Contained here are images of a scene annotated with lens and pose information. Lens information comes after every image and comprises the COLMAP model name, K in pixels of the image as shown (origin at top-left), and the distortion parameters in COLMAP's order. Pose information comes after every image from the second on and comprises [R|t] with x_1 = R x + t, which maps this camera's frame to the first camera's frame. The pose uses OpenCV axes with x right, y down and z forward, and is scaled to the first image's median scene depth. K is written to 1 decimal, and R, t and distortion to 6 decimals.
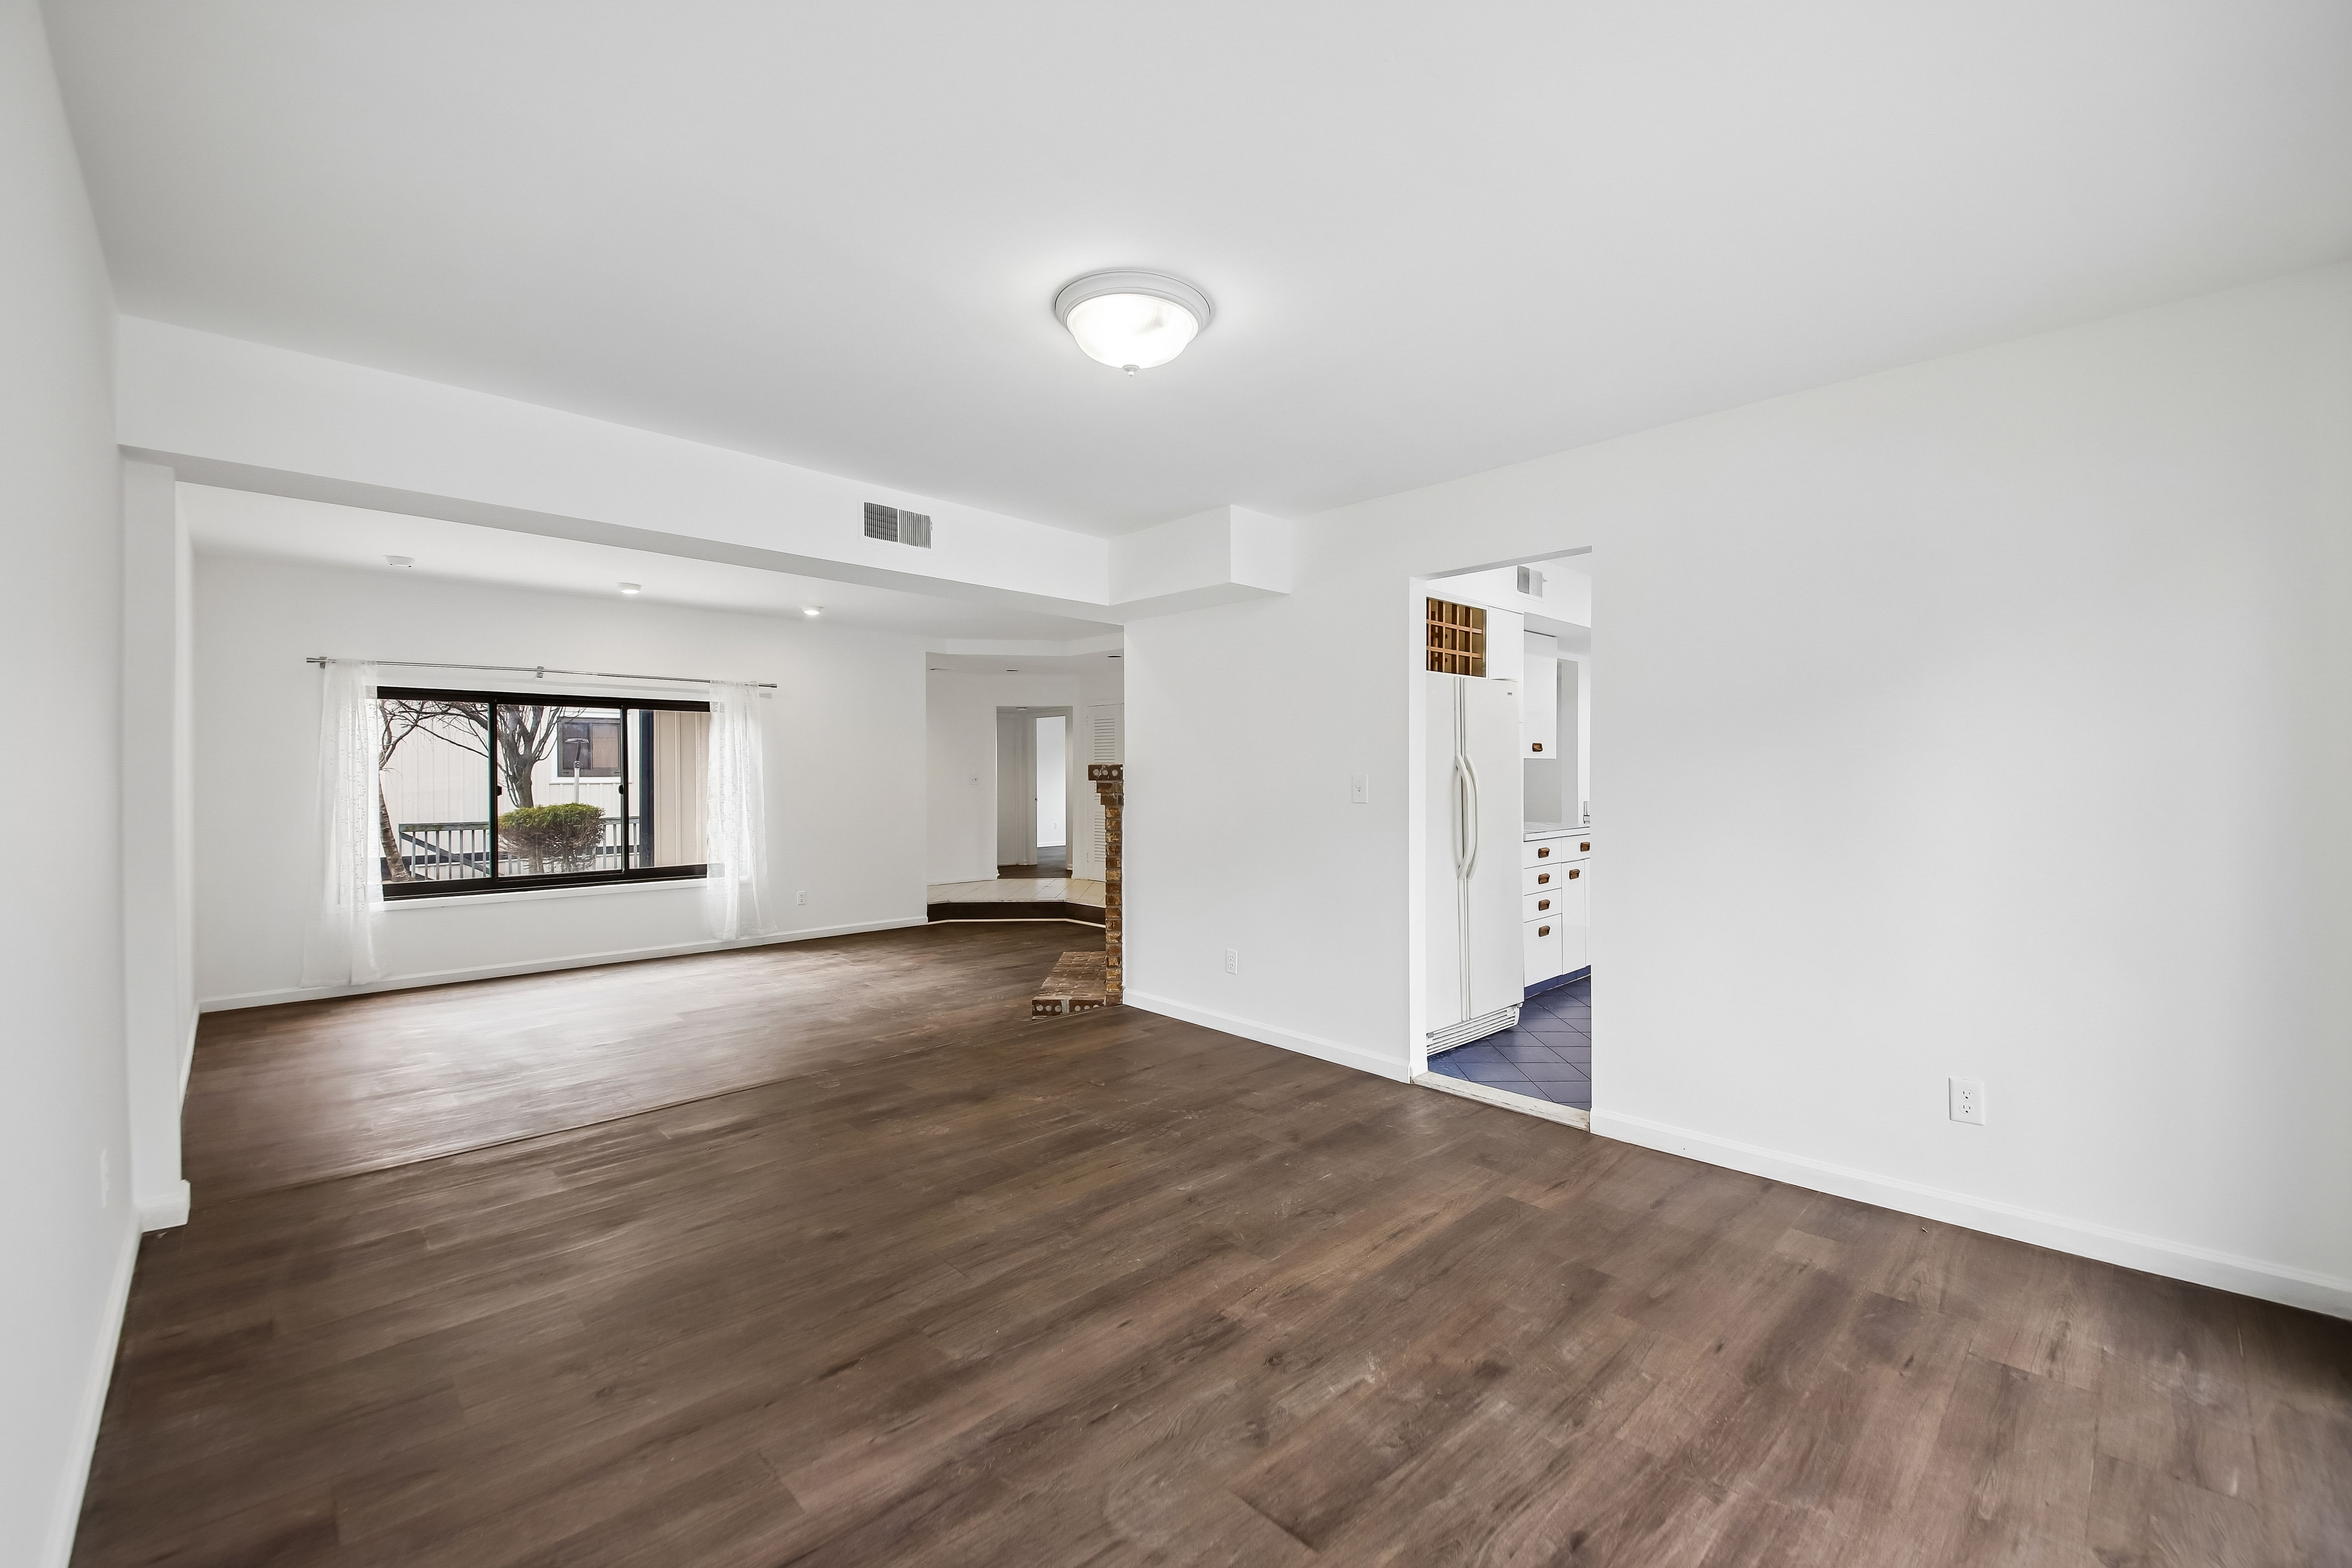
lens RADIAL K [[963.5, 0, 1195.0], [0, 963.5, 777.3], [0, 0, 1]] dist [0.000375, -0.013110]
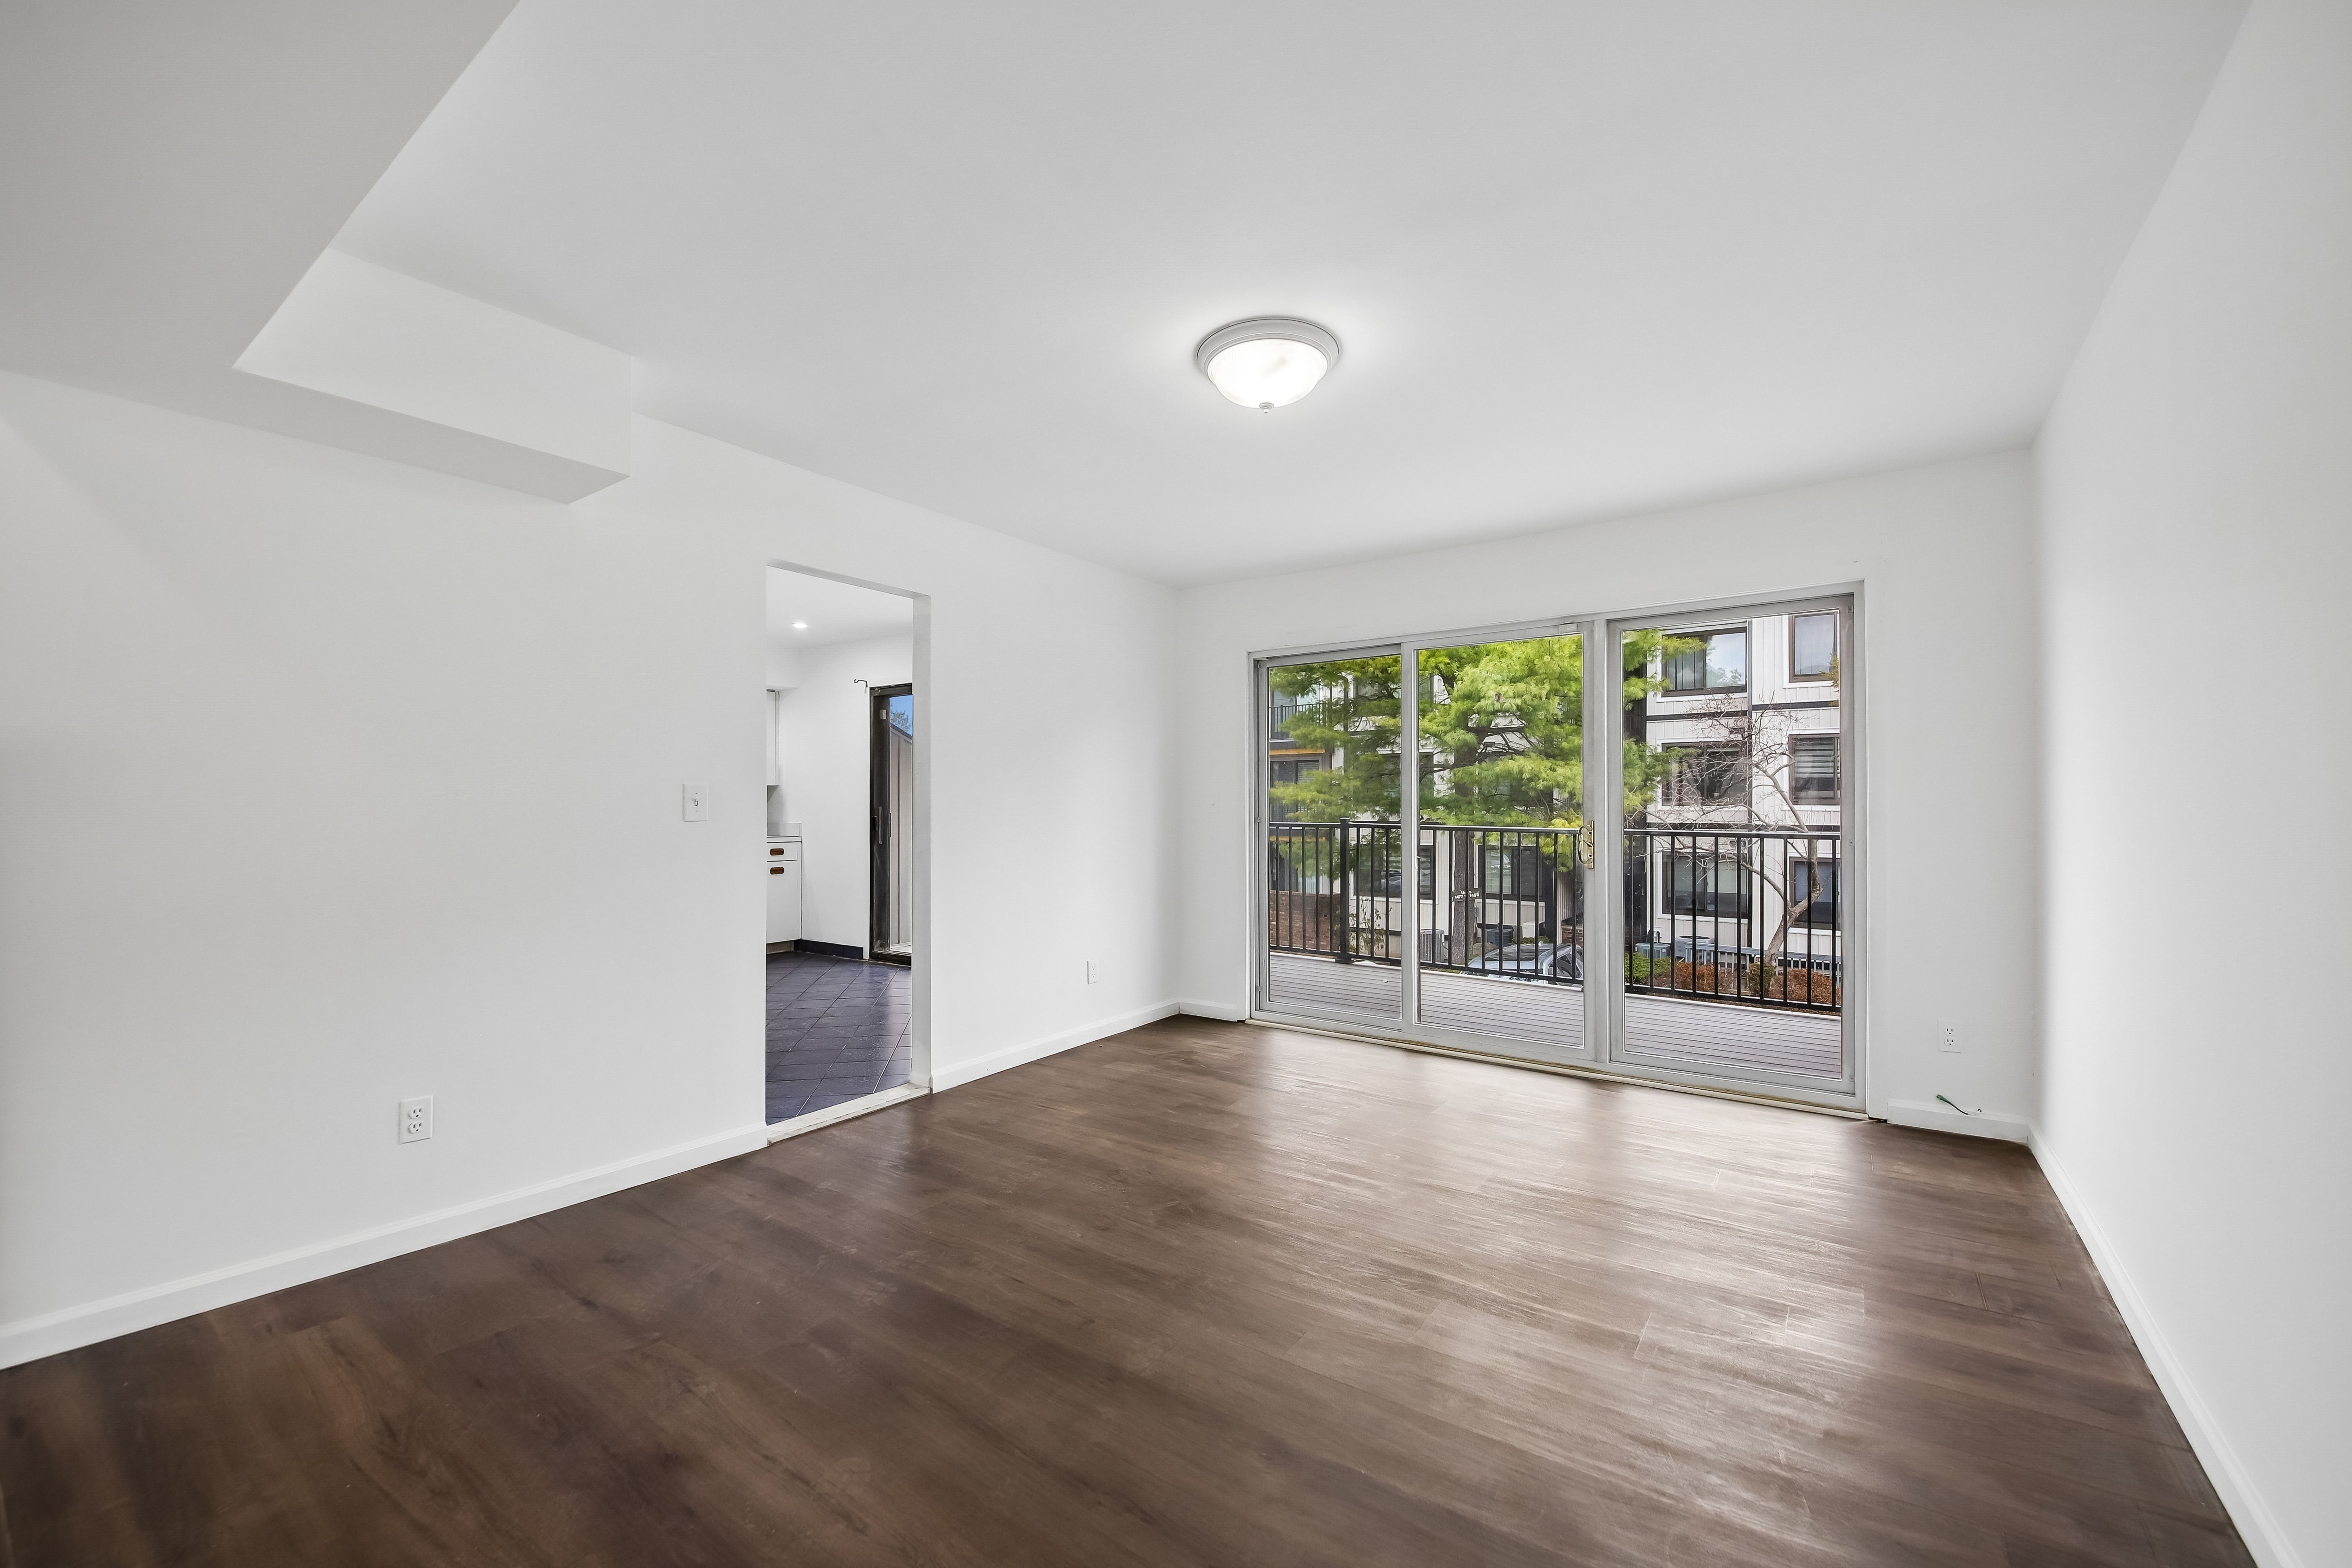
lens RADIAL K [[934.9, 0, 1179.1], [0, 934.9, 796.9], [0, 0, 1]] dist [0.035751, -0.028609]
pose [[-0.178400, 0.015091, 0.983842, -0.416008], [0.006338, 0.999879, -0.014187, 0.013661], [-0.983938, 0.003705, -0.178474, 0.487806]]
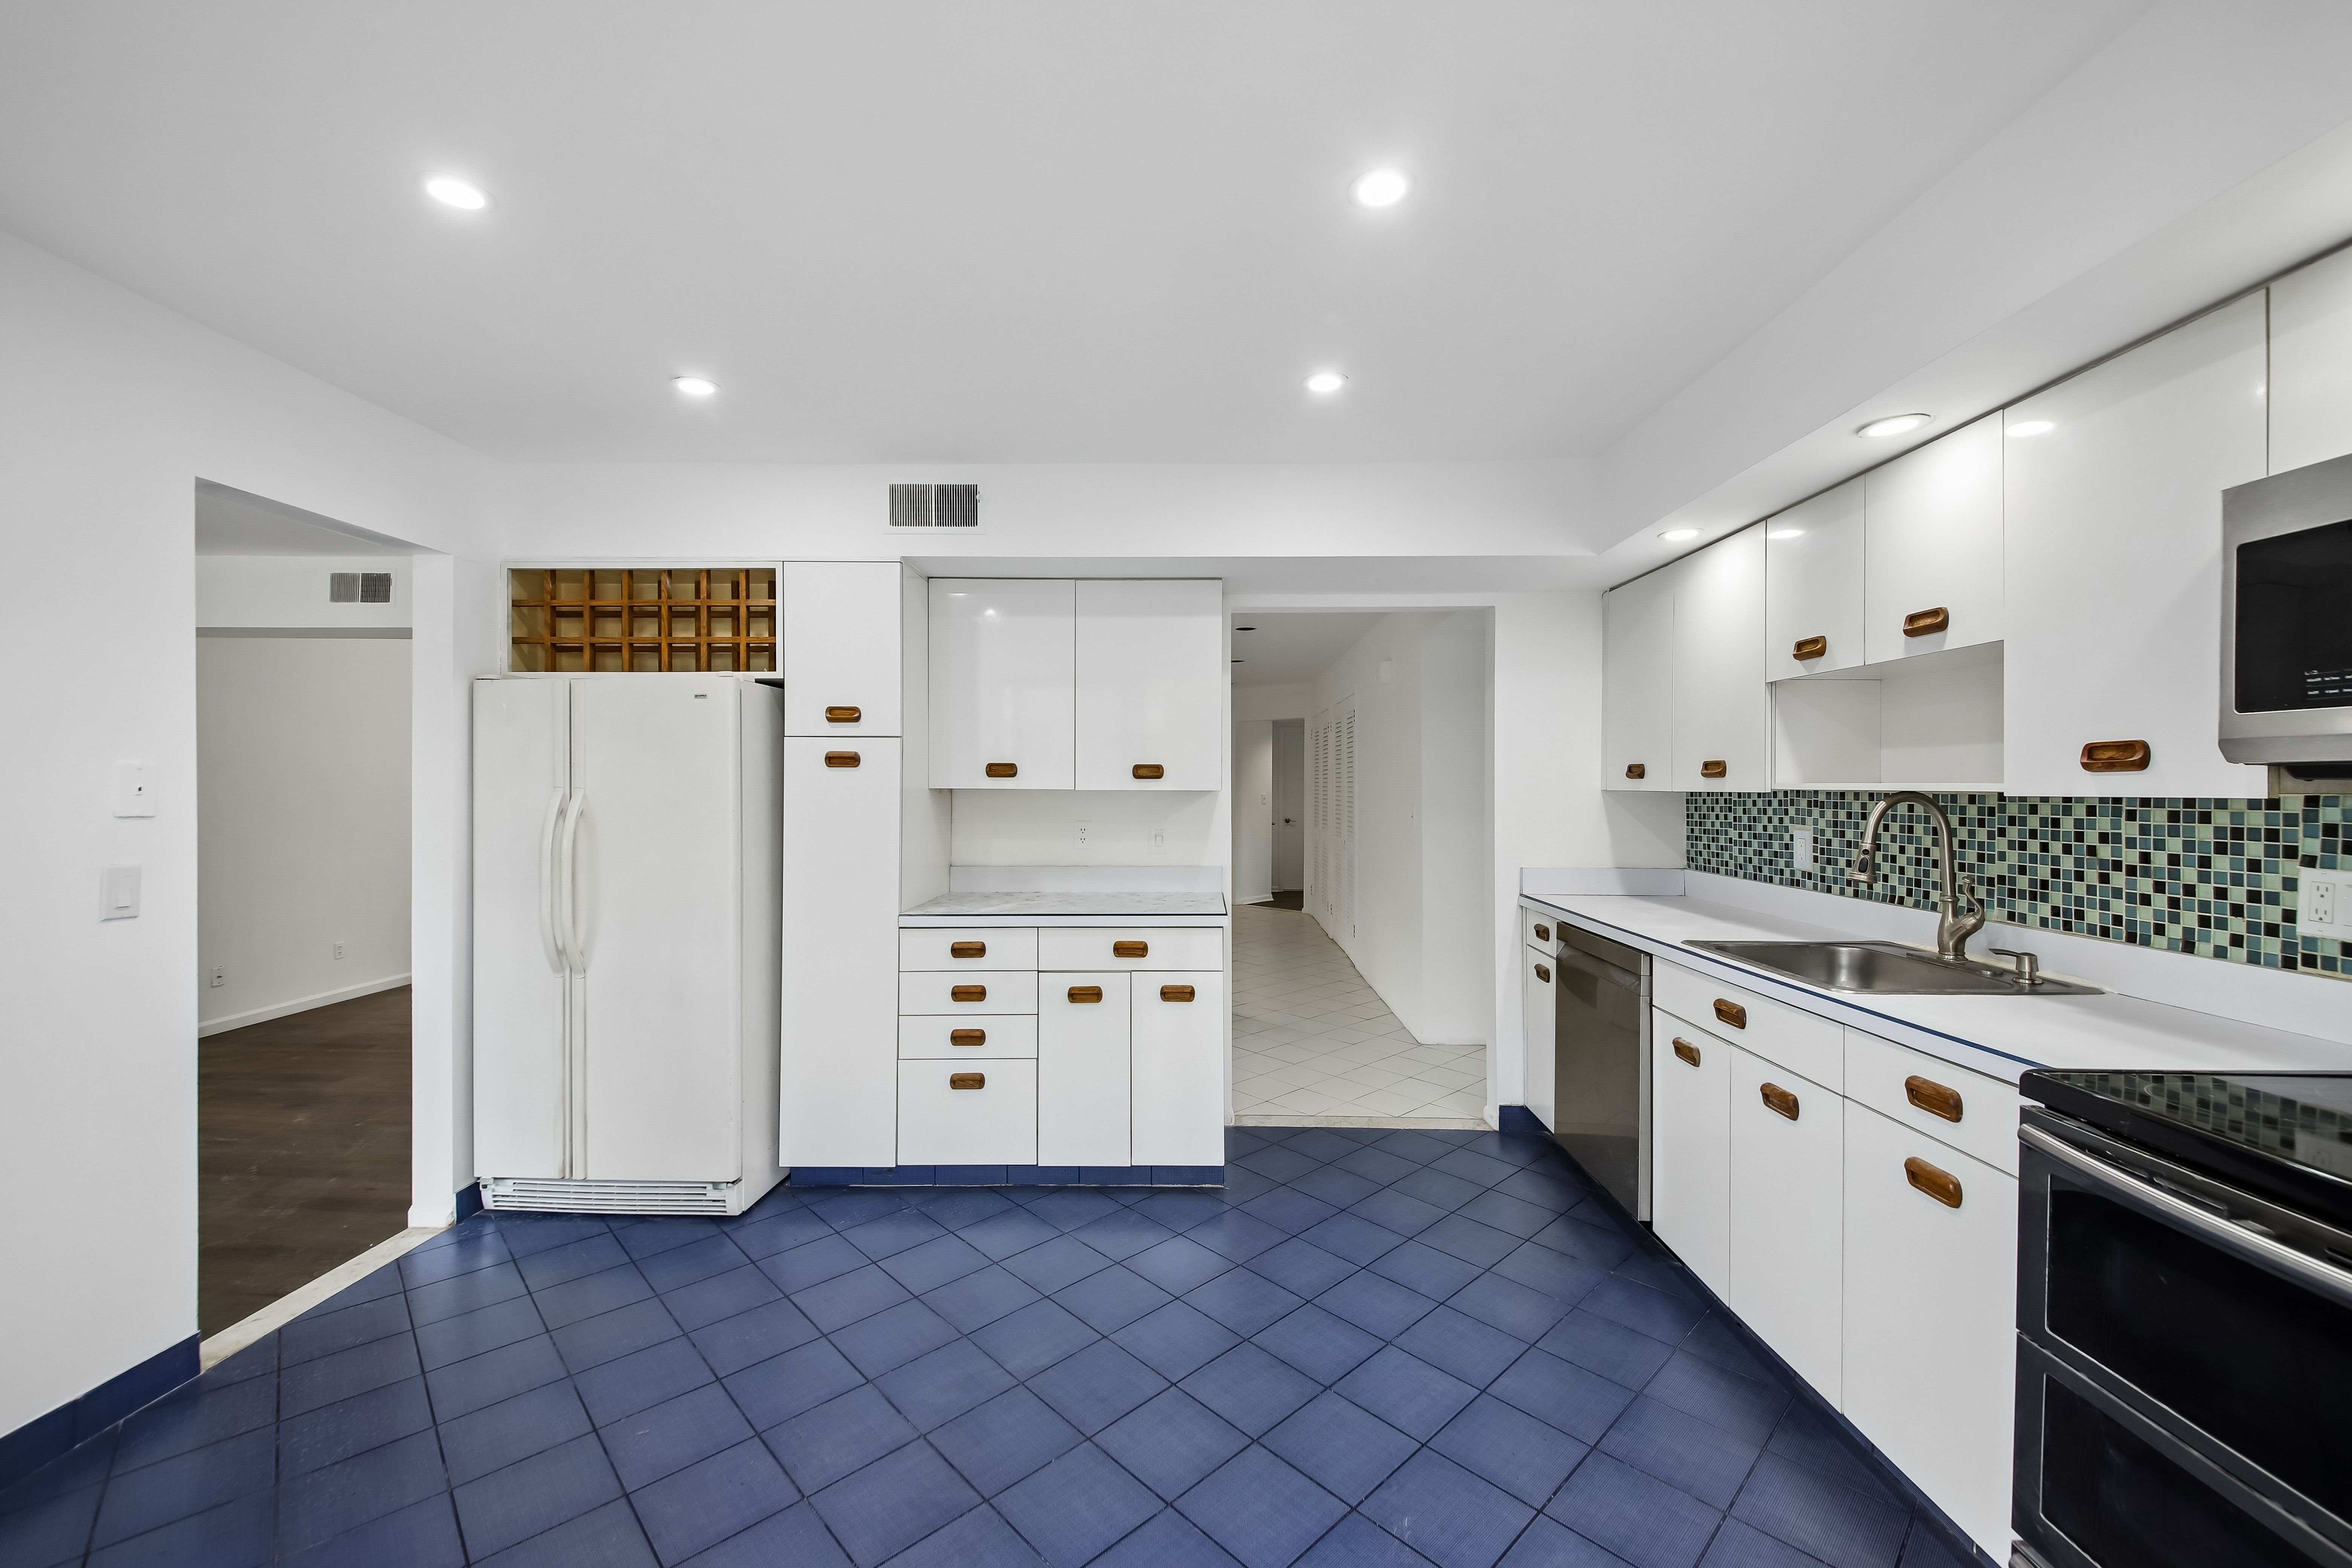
lens RADIAL K [[916.8, 0, 1175.2], [0, 916.8, 778.4], [0, 0, 1]] dist [0.029056, -0.018344]
pose [[0.696572, 0.000934, -0.717486, 0.714569], [-0.008333, 0.999942, -0.006789, -0.021405], [0.717438, 0.010708, 0.696540, 0.572631]]
